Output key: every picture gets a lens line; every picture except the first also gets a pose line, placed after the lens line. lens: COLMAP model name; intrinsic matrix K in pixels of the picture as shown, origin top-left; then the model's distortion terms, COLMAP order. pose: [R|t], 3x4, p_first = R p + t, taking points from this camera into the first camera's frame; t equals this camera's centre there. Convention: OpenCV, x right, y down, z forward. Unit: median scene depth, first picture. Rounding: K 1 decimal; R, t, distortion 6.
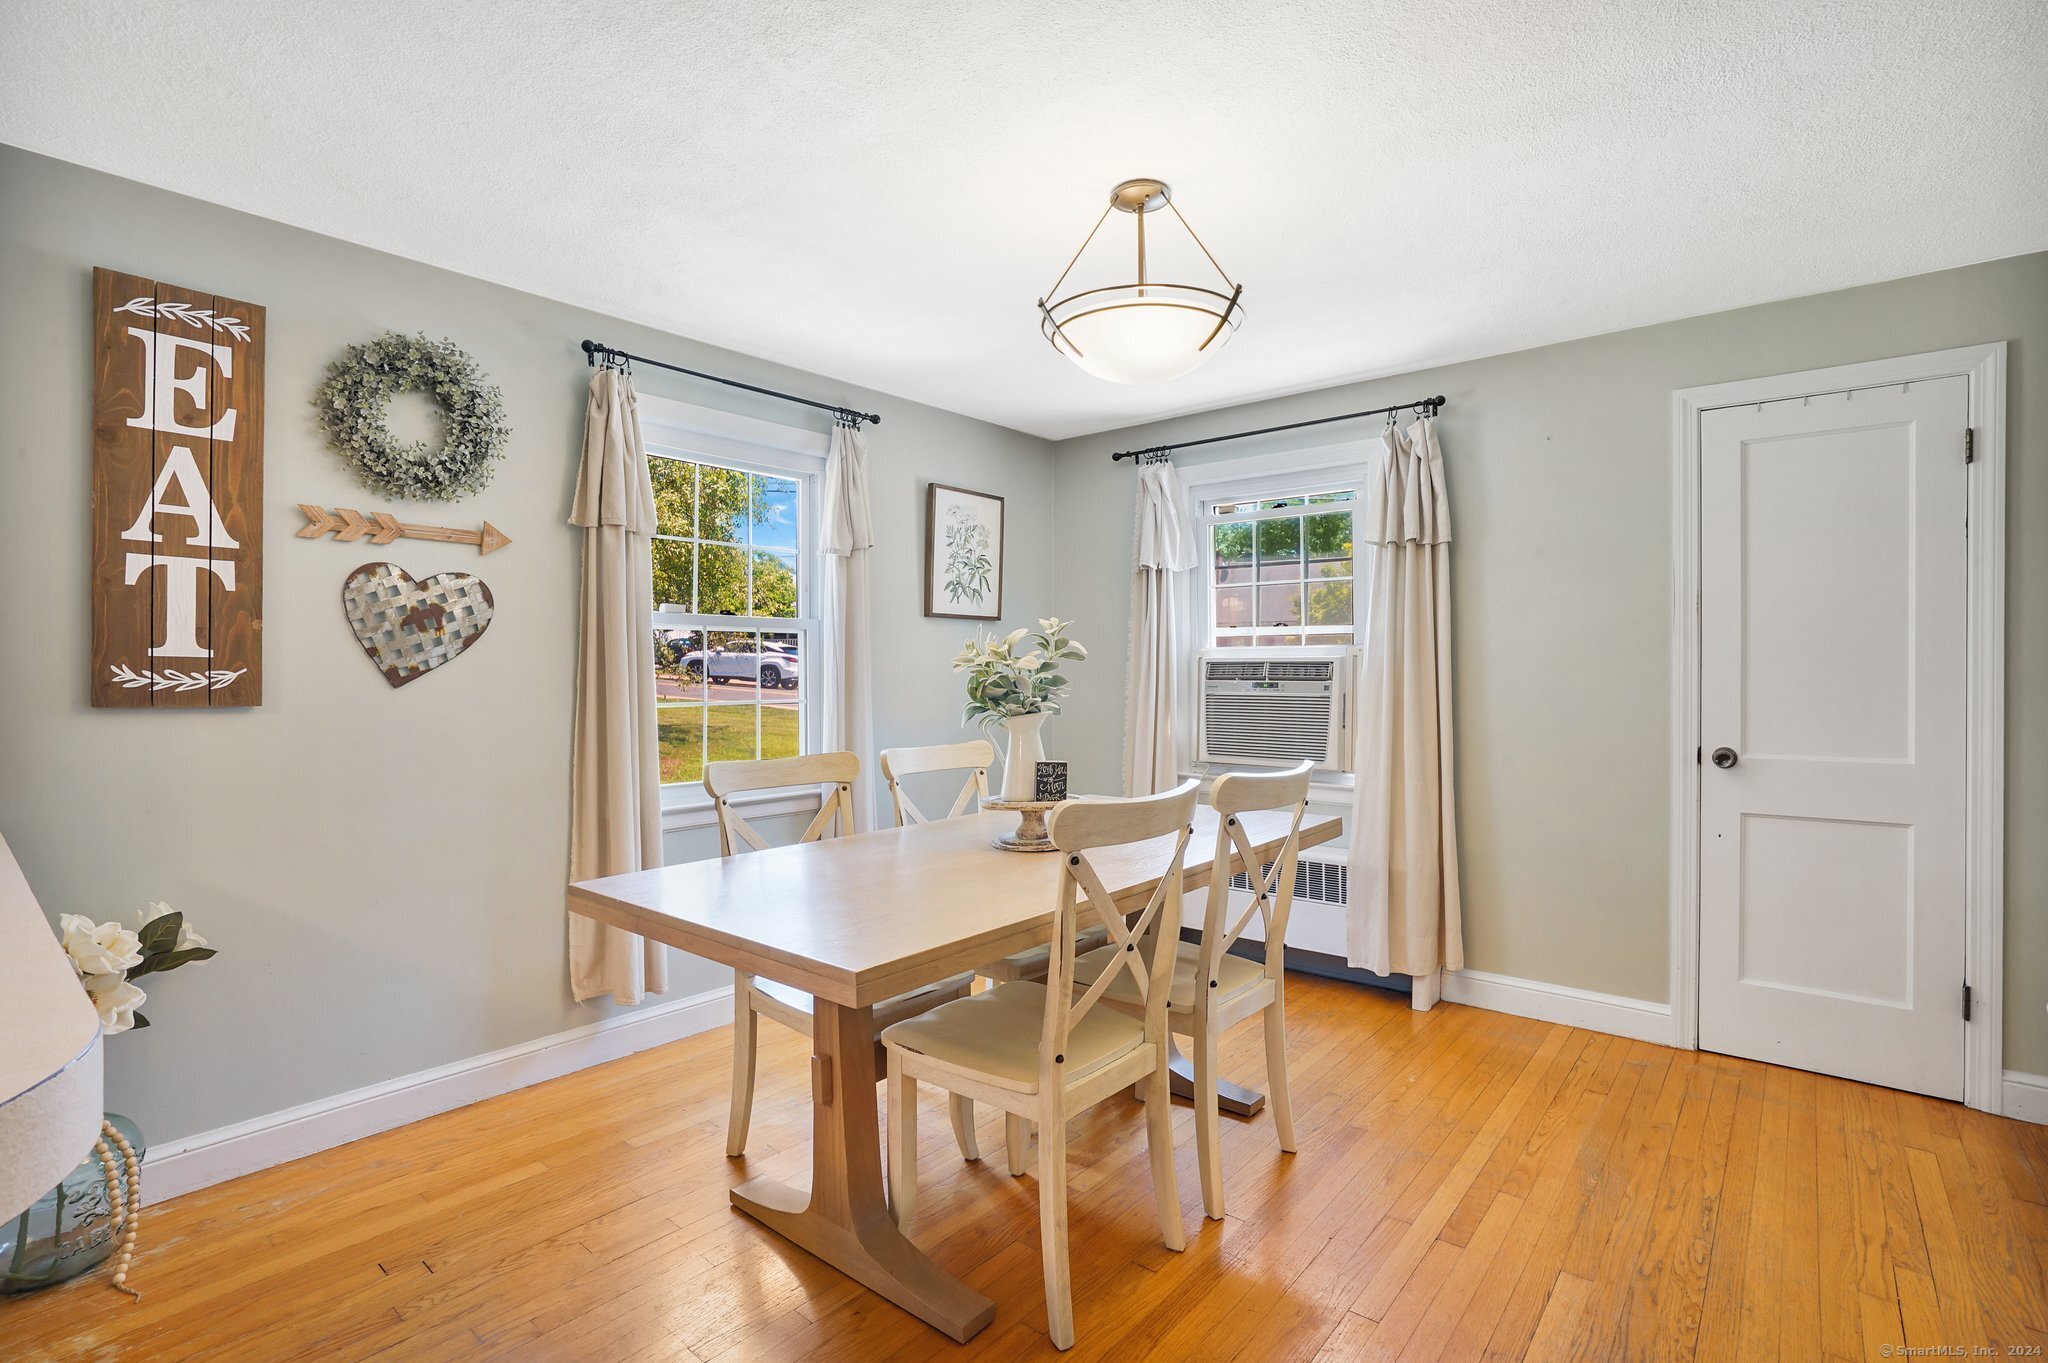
lens RADIAL K [[944.2, 0, 1019.2], [0, 944.2, 687.1], [0, 0, 1]] dist [-0.050270, 0.015031]
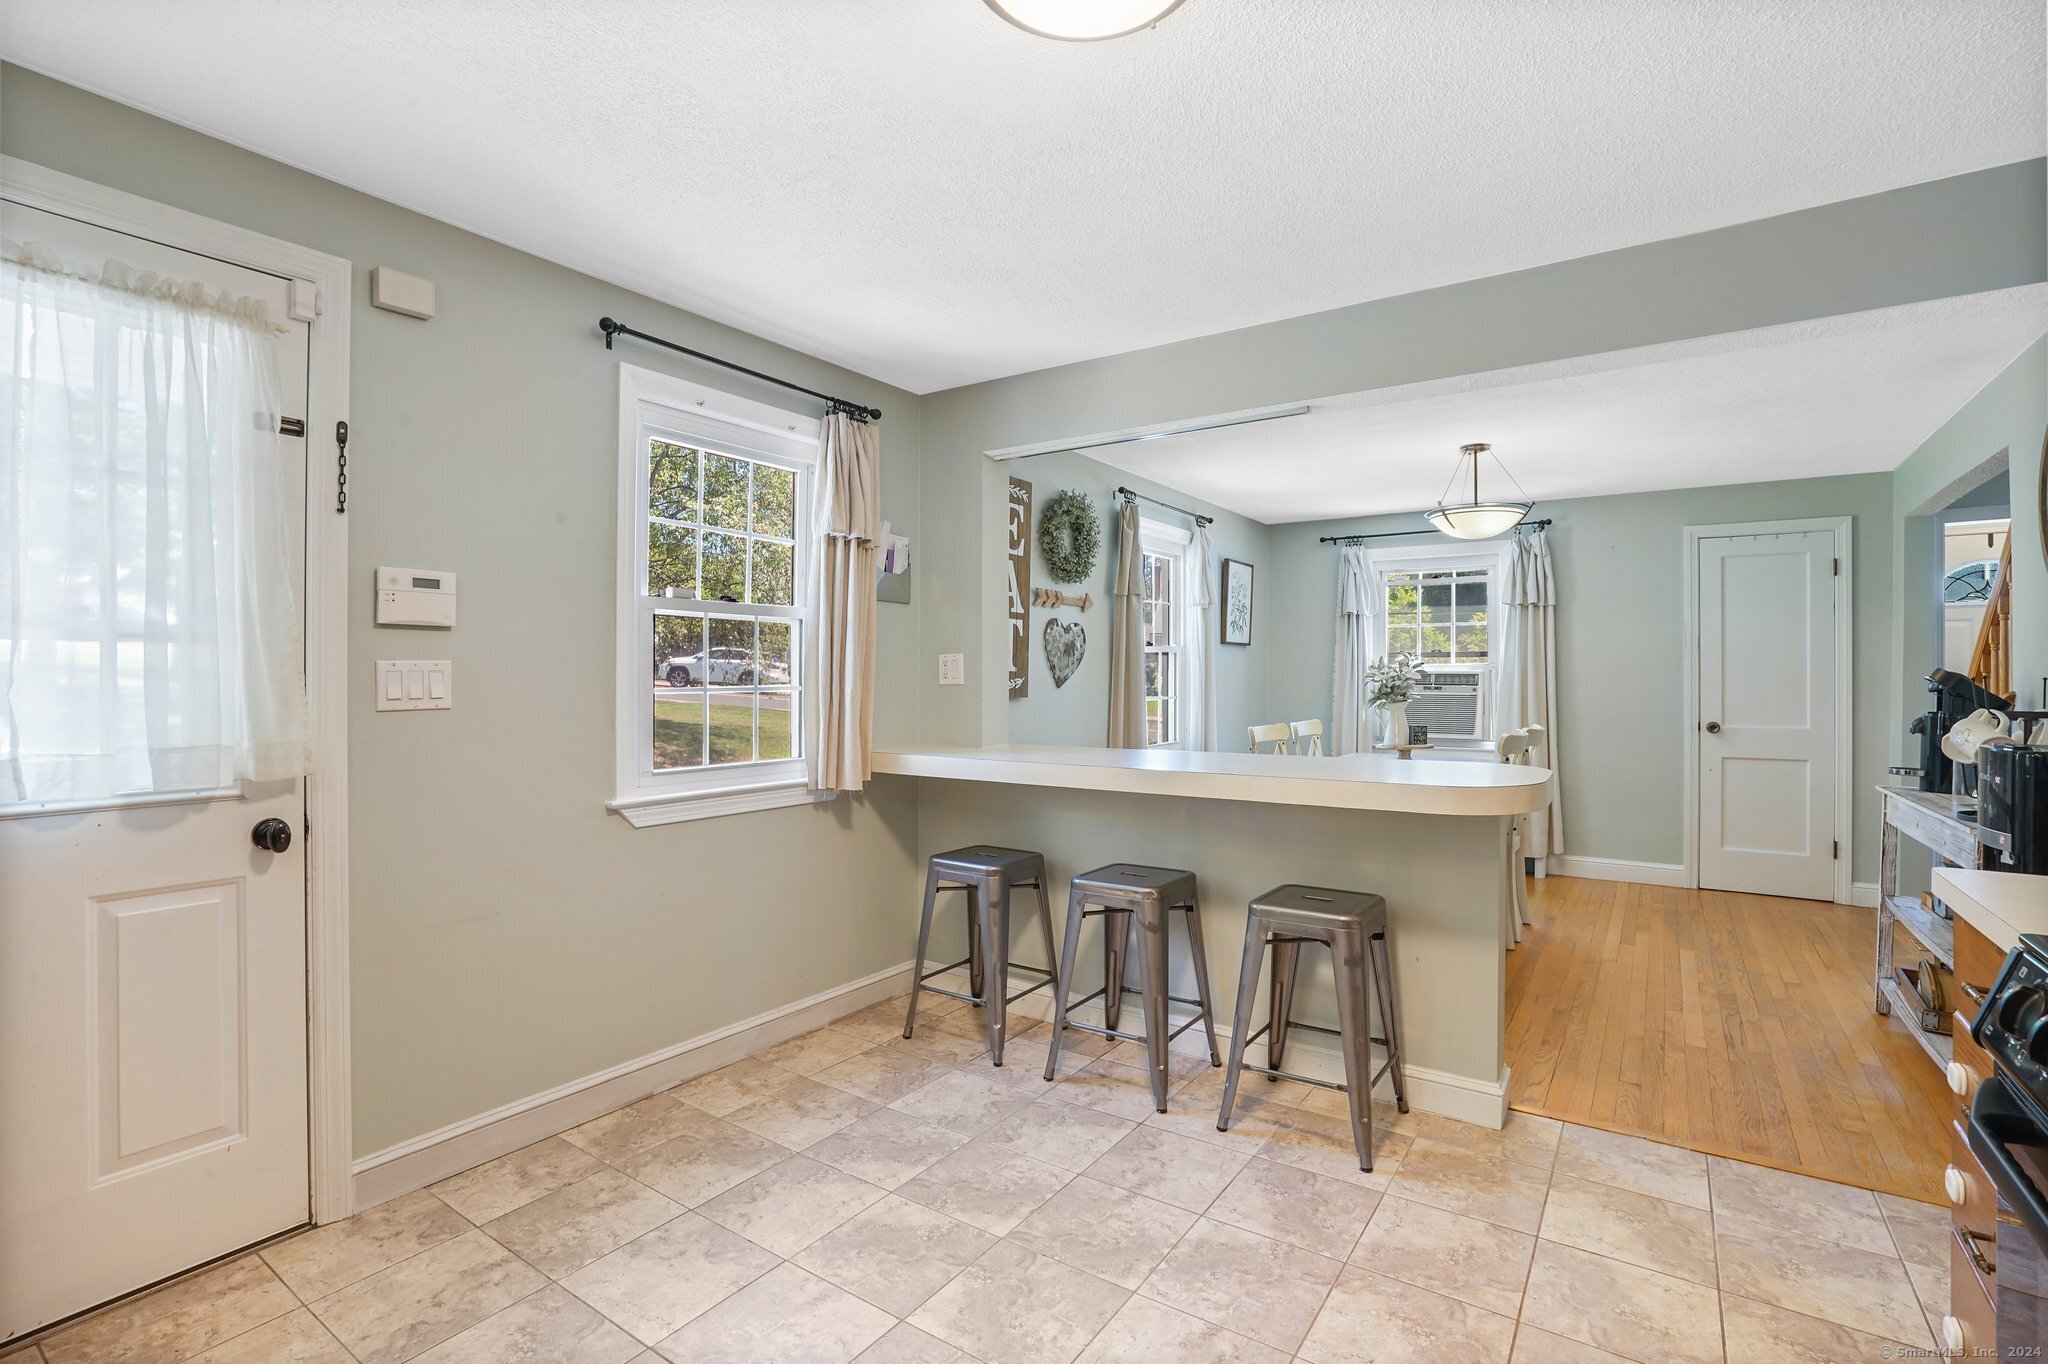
lens RADIAL K [[944.2, 0, 1014.8], [0, 944.2, 685.1], [0, 0, 1]] dist [-0.050270, 0.015031]
pose [[0.994893, 0.001857, 0.100918, -0.813563], [-0.000991, 0.999962, -0.008630, 0.009543], [-0.100930, 0.008486, 0.994857, -0.698109]]
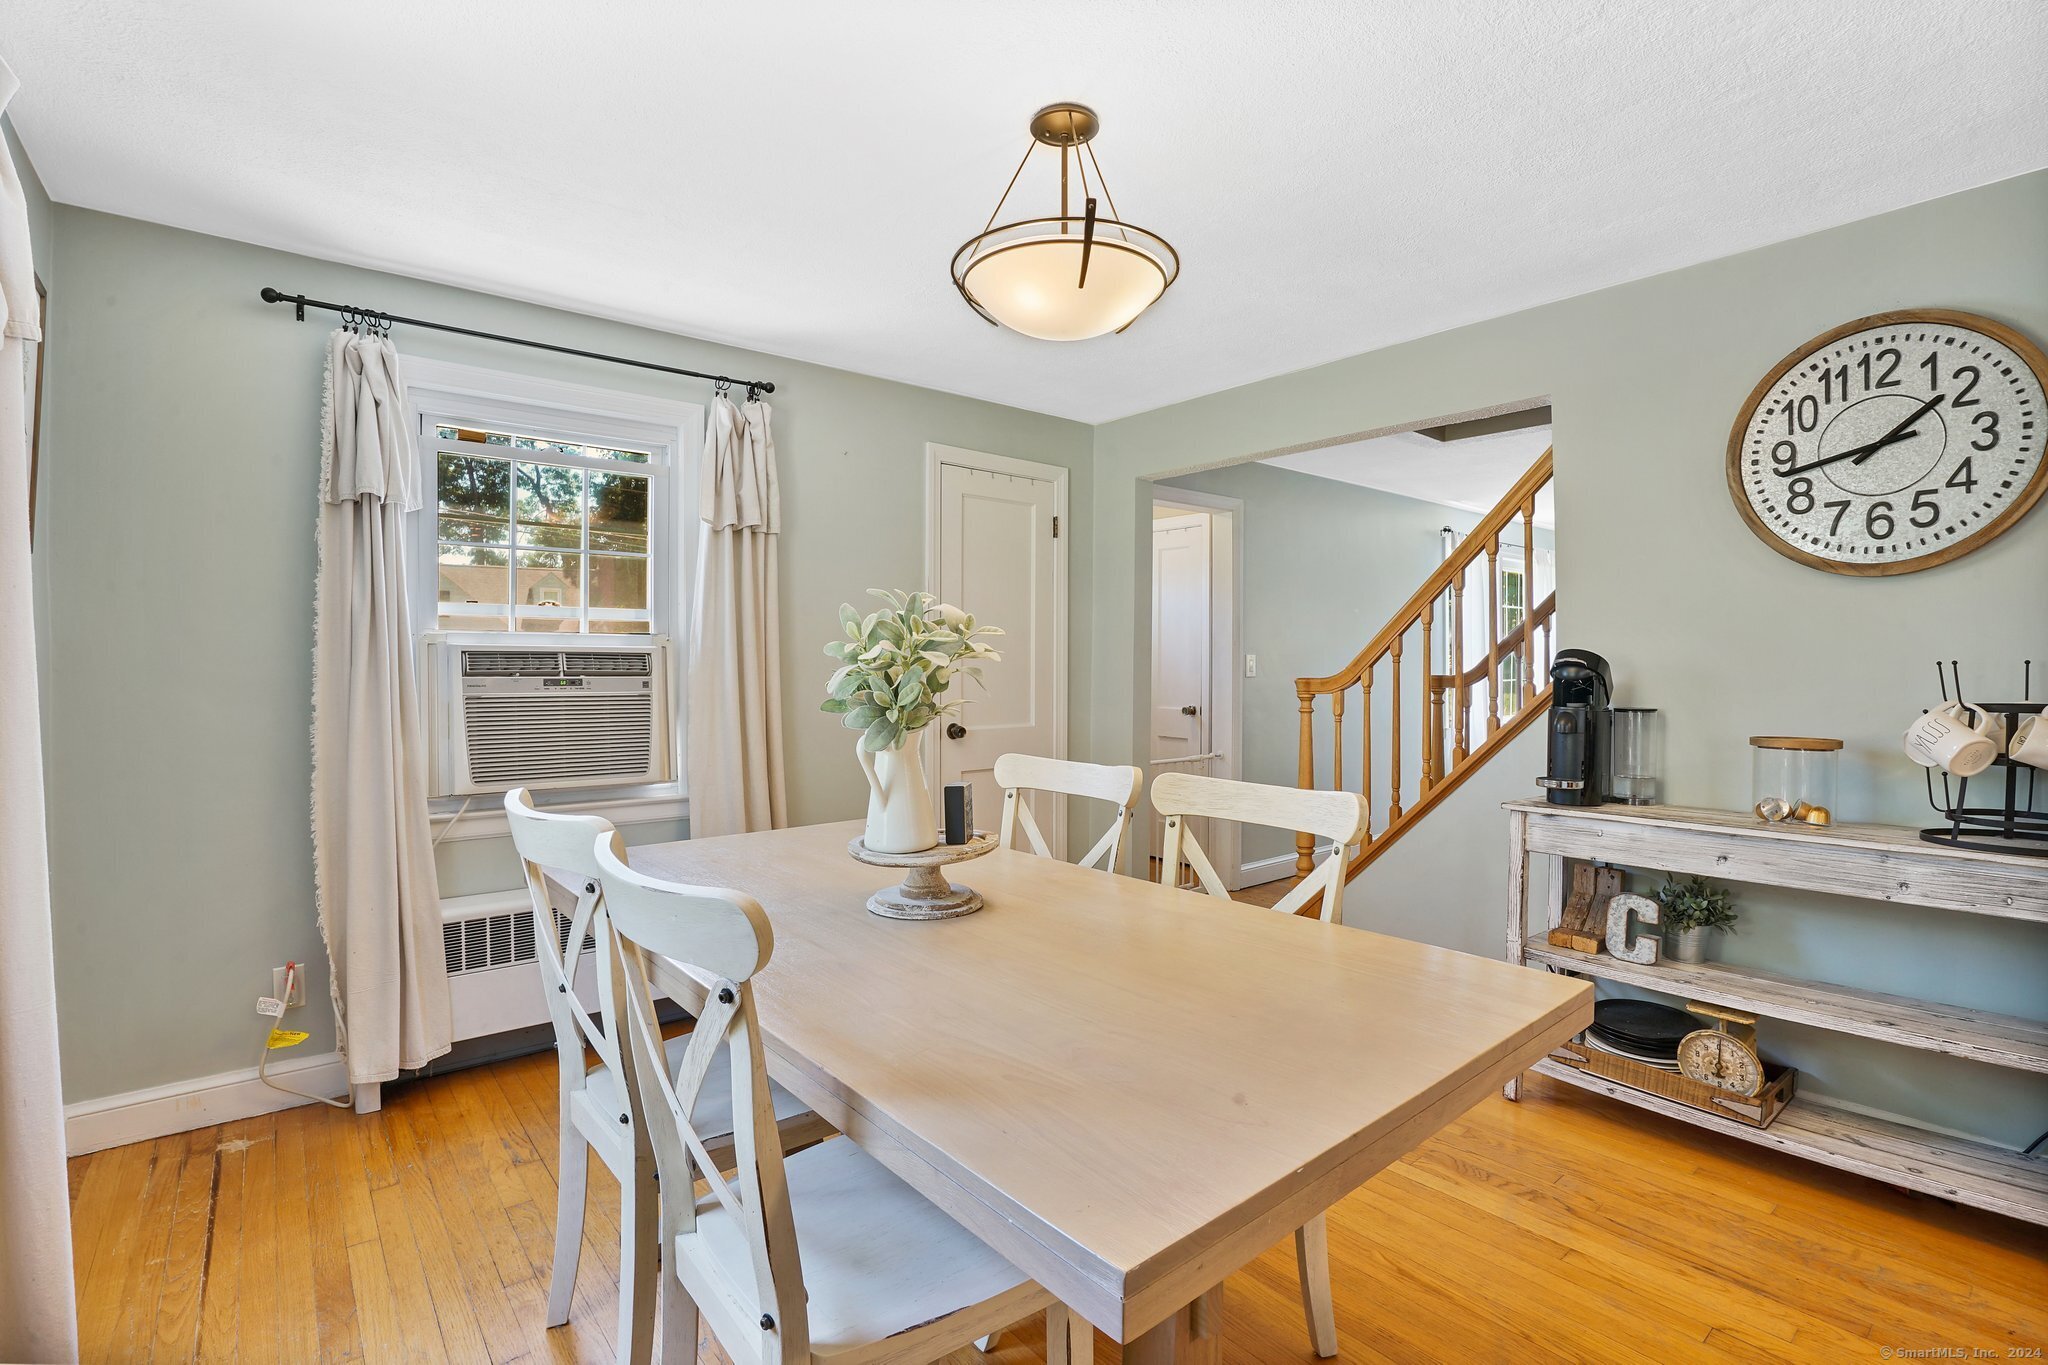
lens RADIAL K [[944.2, 0, 1018.1], [0, 944.2, 676.2], [0, 0, 1]] dist [-0.050270, 0.015031]
pose [[0.164862, -0.012173, 0.986241, -0.559920], [0.016066, 0.999824, 0.009655, -0.011449], [-0.986186, 0.014254, 0.165029, 0.676381]]
